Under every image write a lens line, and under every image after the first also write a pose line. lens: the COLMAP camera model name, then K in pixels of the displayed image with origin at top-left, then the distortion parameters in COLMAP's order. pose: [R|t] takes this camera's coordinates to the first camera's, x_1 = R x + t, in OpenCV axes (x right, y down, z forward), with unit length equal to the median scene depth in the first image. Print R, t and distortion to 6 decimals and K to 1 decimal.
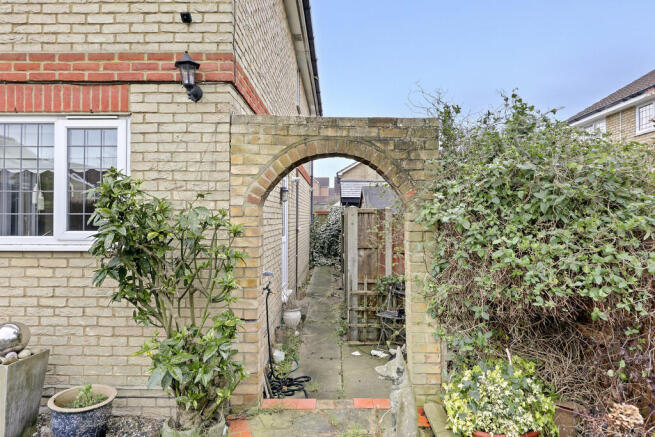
lens RADIAL K [[359.6, 0, 327.9], [0, 359.6, 216.4], [0, 0, 1]] dist [-0.000117, -0.000100]
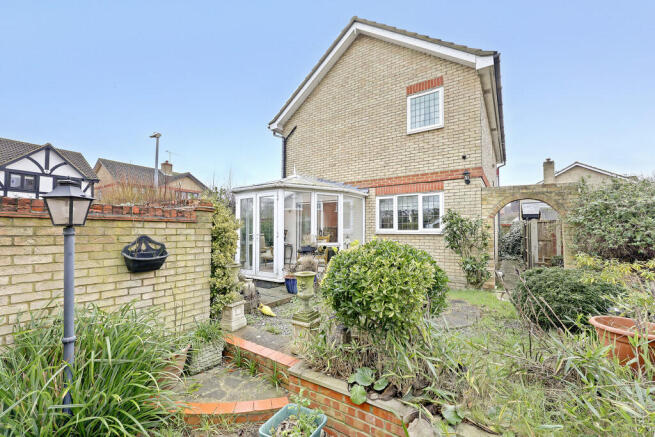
lens RADIAL K [[267.0, 0, 329.0], [0, 267.0, 223.4], [0, 0, 1]] dist [0.000947, 0.000103]
pose [[0.838380, -0.017936, -0.544791, -0.131836], [0.001973, 0.999552, -0.029872, 0.065572], [0.545083, 0.023969, 0.838039, -1.458079]]
